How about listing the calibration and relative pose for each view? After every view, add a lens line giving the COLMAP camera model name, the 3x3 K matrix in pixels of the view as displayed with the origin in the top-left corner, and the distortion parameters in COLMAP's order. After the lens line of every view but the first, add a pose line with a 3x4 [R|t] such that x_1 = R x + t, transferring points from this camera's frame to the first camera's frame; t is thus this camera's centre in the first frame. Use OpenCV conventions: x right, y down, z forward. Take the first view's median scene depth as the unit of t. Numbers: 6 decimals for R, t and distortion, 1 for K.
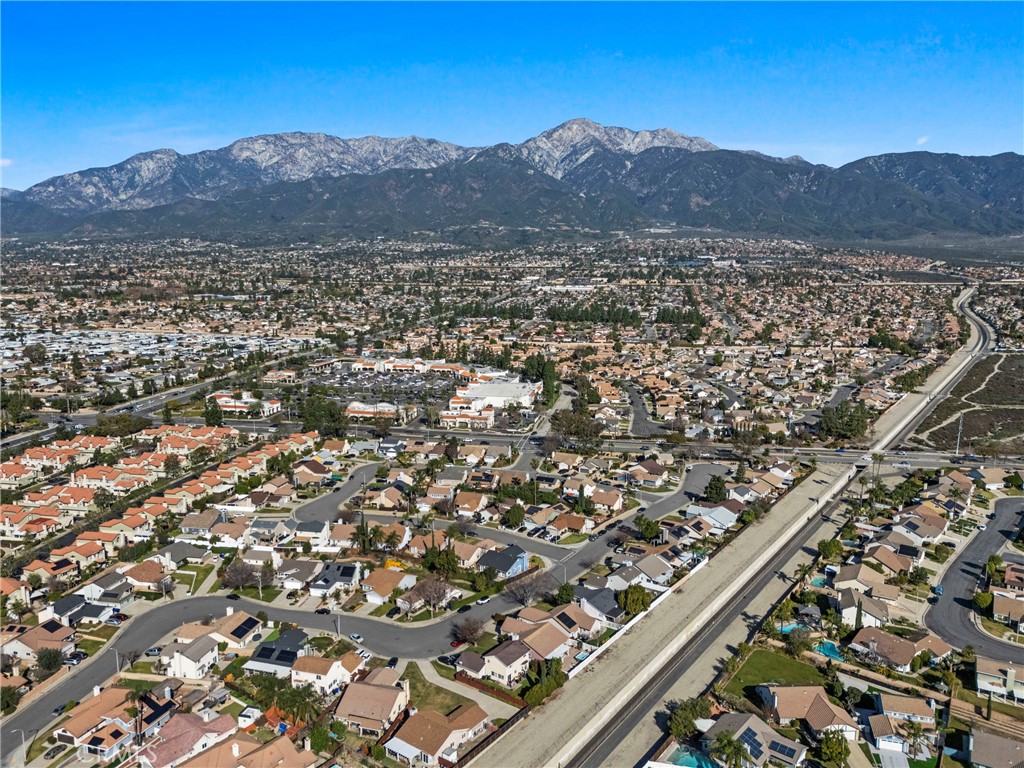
lens RADIAL K [[751.2, 0, 512.0], [0, 751.2, 384.0], [0, 0, 1]] dist [0.079811, -0.080708]
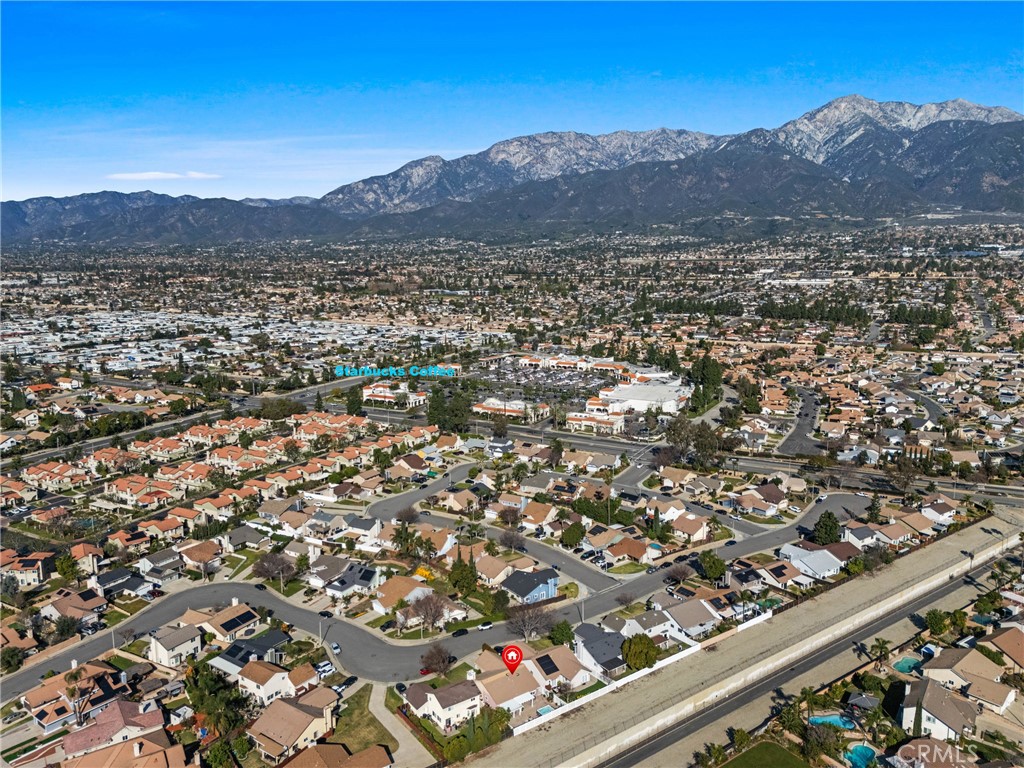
lens RADIAL K [[751.2, 0, 512.0], [0, 751.2, 384.0], [0, 0, 1]] dist [0.079811, -0.080708]
pose [[0.948807, 0.043797, -0.312807, 0.142009], [-0.041598, 0.999040, 0.013703, -0.010726], [0.313107, 0.000010, 0.949718, 0.075160]]
